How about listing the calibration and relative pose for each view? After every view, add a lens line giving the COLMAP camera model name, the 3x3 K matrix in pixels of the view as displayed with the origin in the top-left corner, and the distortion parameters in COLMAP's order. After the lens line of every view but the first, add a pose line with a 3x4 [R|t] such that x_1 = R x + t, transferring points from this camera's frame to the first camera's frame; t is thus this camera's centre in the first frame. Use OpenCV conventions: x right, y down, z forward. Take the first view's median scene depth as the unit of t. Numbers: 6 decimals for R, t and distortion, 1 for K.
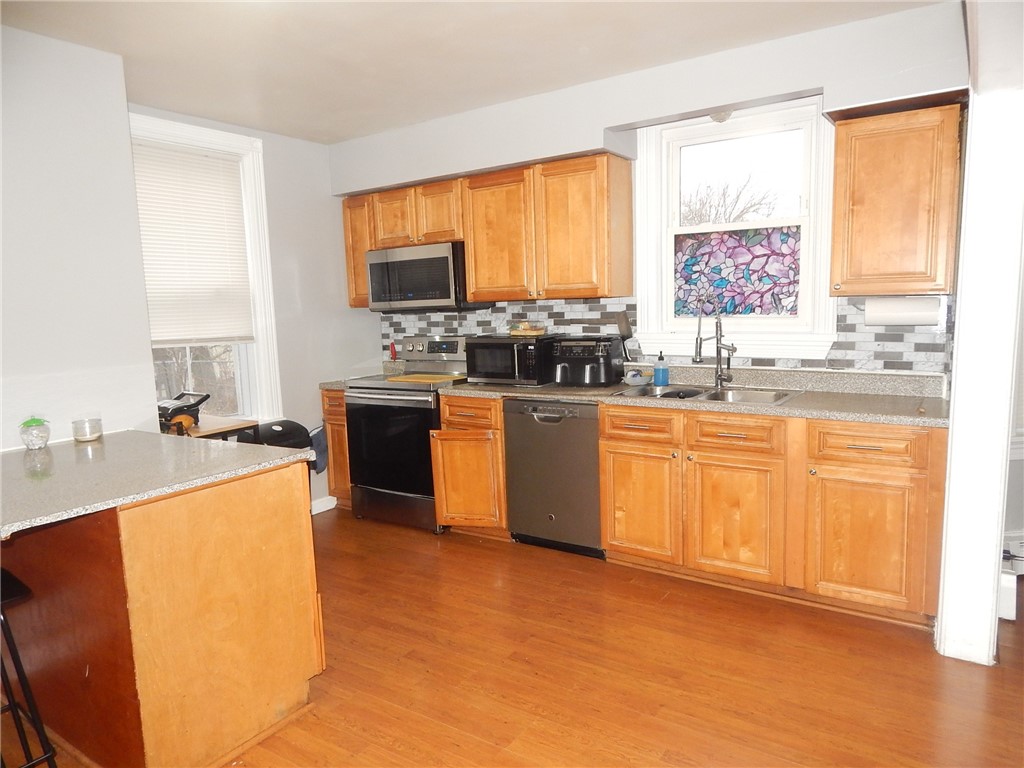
lens RADIAL K [[683.6, 0, 511.0], [0, 683.6, 380.4], [0, 0, 1]] dist [0.004305, -0.000176]
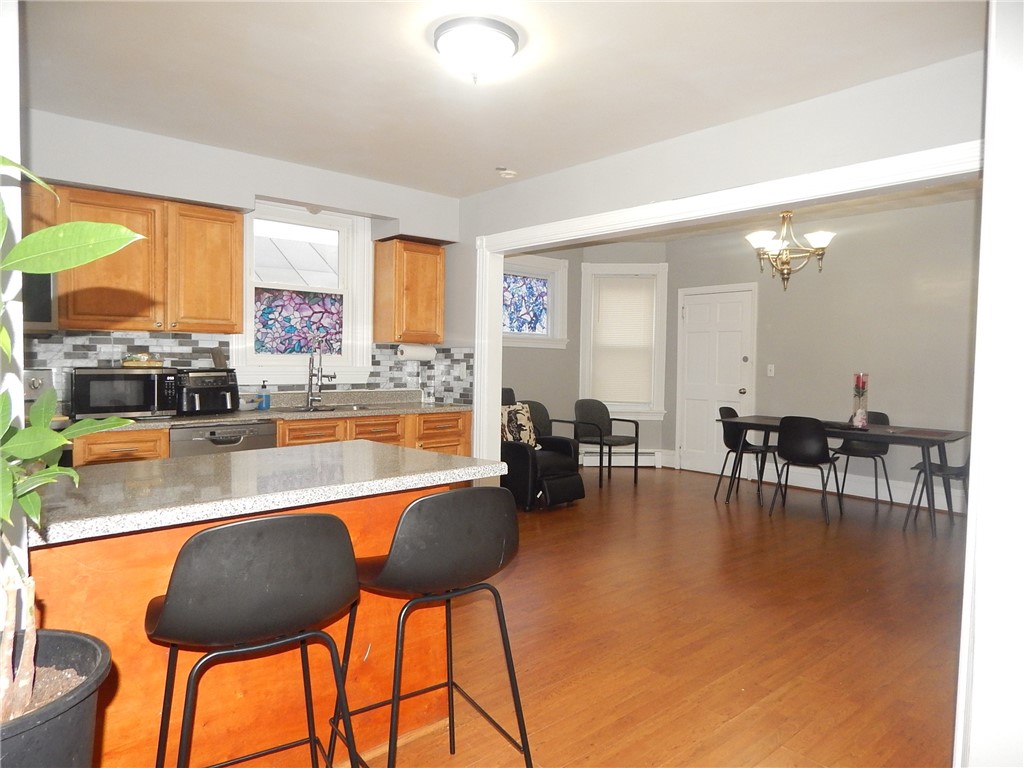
lens RADIAL K [[683.6, 0, 509.6], [0, 683.6, 386.8], [0, 0, 1]] dist [0.004305, -0.000176]
pose [[0.239507, -0.004742, 0.970883, -0.885872], [0.097358, 0.995065, -0.019157, 0.035248], [-0.966001, 0.099111, 0.238787, 0.291101]]
